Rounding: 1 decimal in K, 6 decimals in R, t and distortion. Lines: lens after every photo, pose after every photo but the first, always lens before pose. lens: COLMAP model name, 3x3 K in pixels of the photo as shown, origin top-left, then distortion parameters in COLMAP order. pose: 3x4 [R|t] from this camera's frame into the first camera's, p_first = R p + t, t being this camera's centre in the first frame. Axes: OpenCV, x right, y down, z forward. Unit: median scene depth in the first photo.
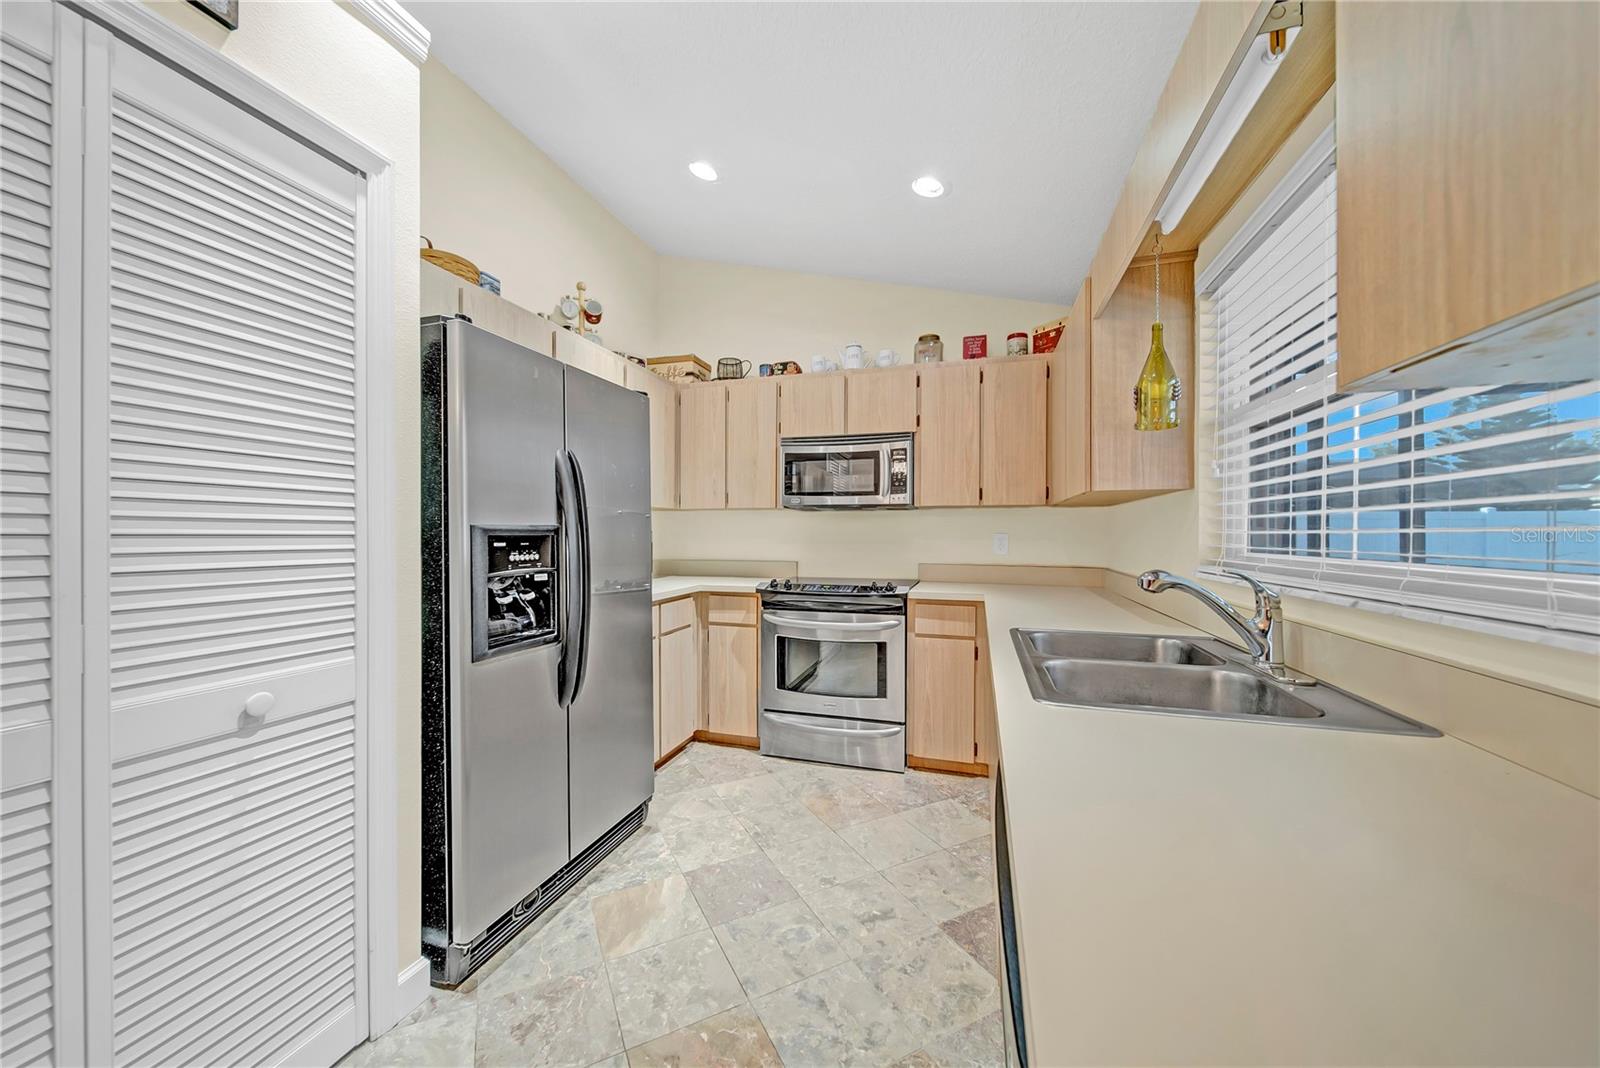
lens RADIAL K [[566.5, 0, 797.7], [0, 566.5, 542.8], [0, 0, 1]] dist [-0.002282, -0.000137]
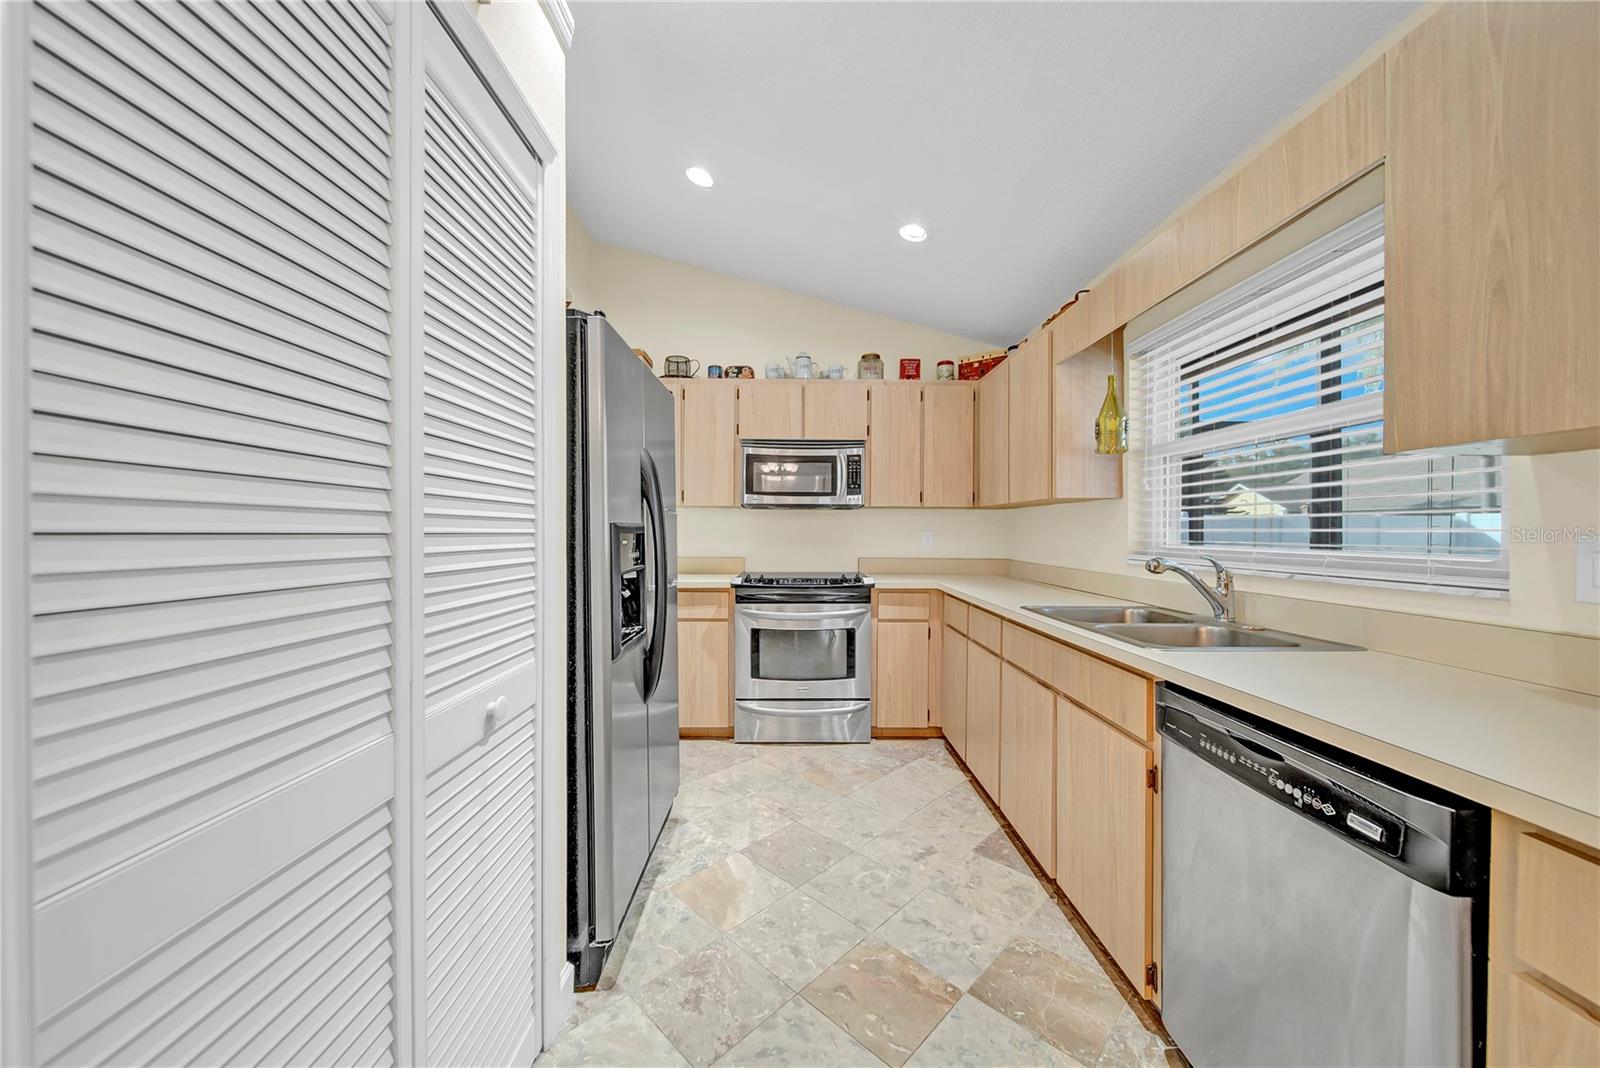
lens RADIAL K [[566.5, 0, 797.7], [0, 566.5, 542.8], [0, 0, 1]] dist [-0.002282, -0.000137]
pose [[0.951092, -0.005871, 0.308852, -0.294229], [0.004005, 0.999970, 0.006675, -0.001086], [-0.308882, -0.005112, 0.951087, -0.028331]]
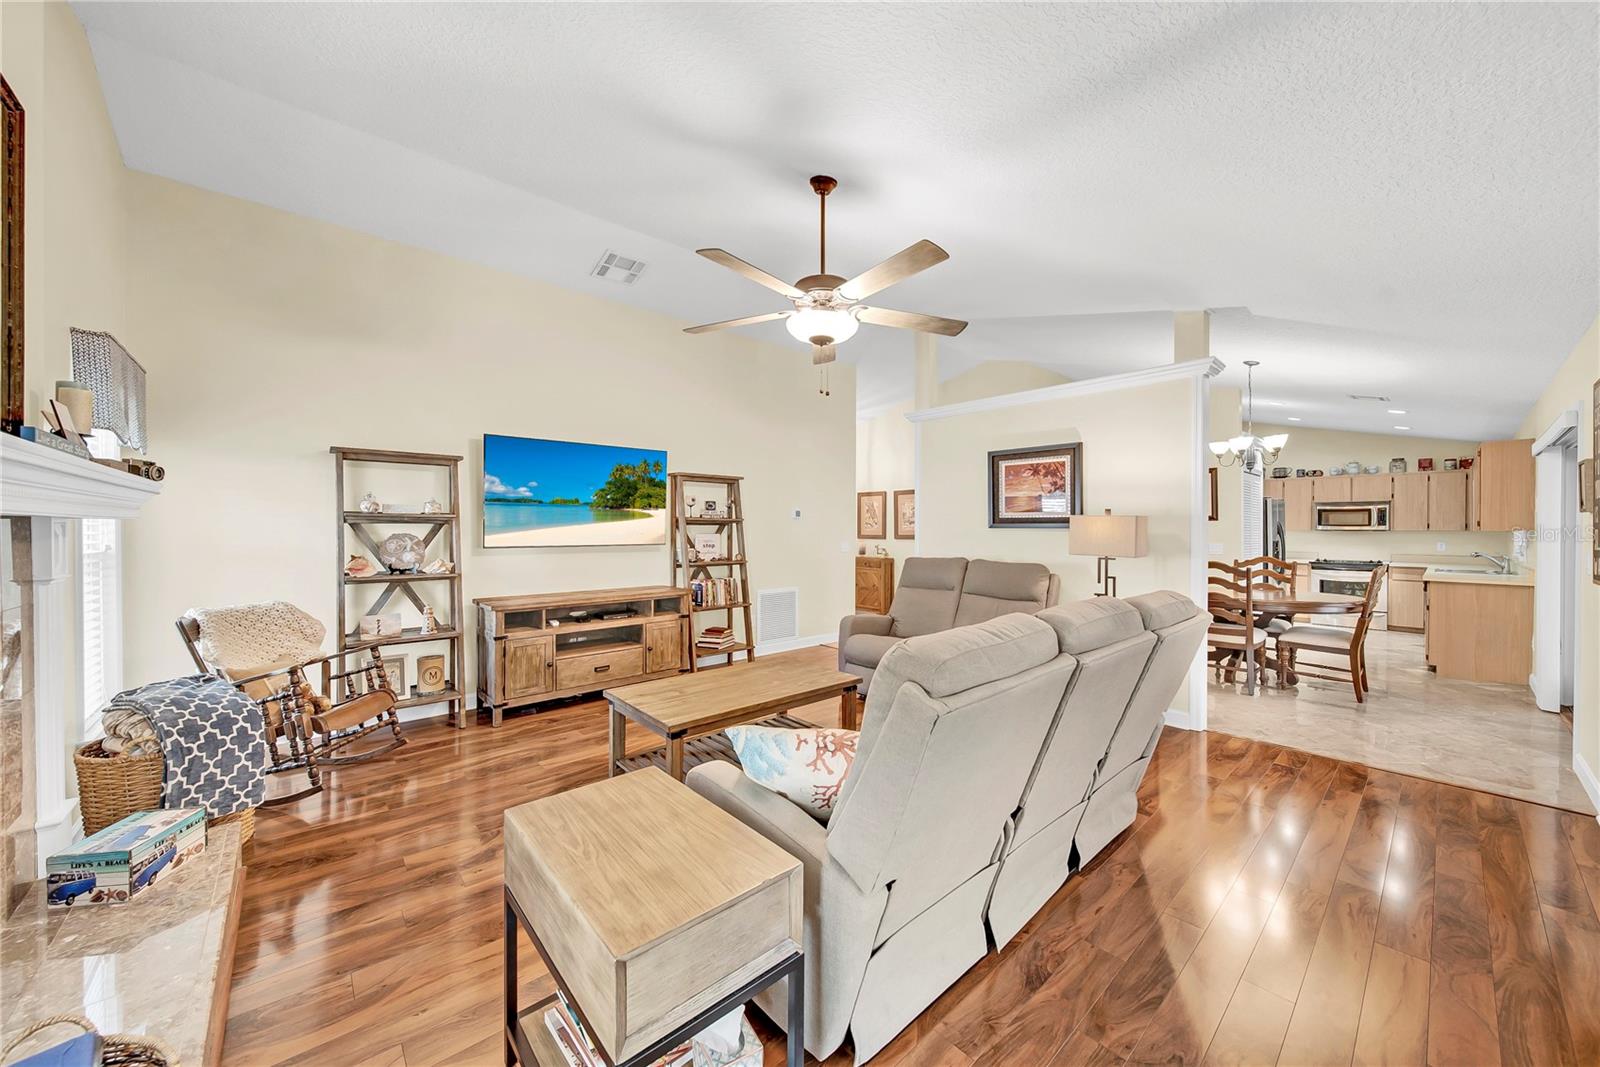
lens RADIAL K [[570.7, 0, 795.9], [0, 570.7, 533.0], [0, 0, 1]] dist [0.005395, -0.000026]
pose [[0.854091, 0.002171, -0.520120, -0.784567], [-0.007006, 0.999949, -0.007331, -0.018481], [0.520077, 0.009905, 0.854062, -2.762990]]
